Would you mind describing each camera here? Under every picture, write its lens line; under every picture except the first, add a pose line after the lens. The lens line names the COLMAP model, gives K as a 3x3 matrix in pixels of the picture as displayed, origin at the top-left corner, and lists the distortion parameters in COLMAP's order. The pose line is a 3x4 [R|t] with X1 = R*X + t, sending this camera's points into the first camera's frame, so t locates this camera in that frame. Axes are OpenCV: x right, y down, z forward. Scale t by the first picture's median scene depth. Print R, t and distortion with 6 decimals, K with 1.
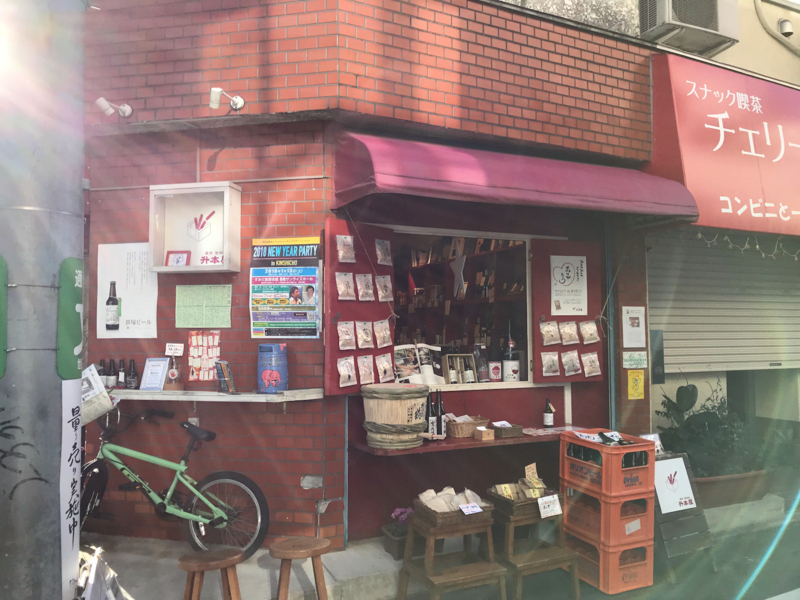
lens RADIAL K [[646.5, 0, 400.0], [0, 646.5, 300.0], [0, 0, 1]] dist [0.123059, -0.382224]
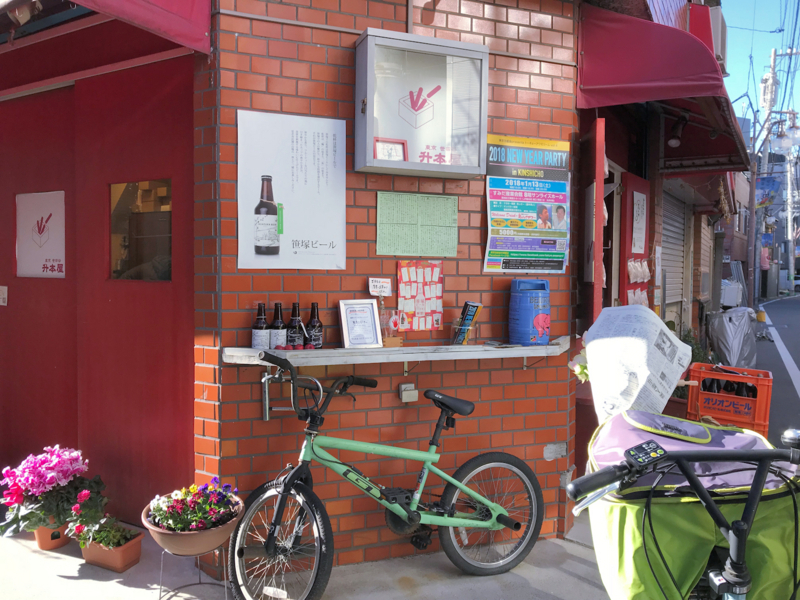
lens RADIAL K [[646.5, 0, 400.0], [0, 646.5, 300.0], [0, 0, 1]] dist [0.123059, -0.382224]
pose [[0.829408, -0.010427, 0.558546, -0.709079], [-0.041908, 0.995847, 0.080822, 0.034466], [-0.557069, -0.090442, 0.825527, 0.436144]]
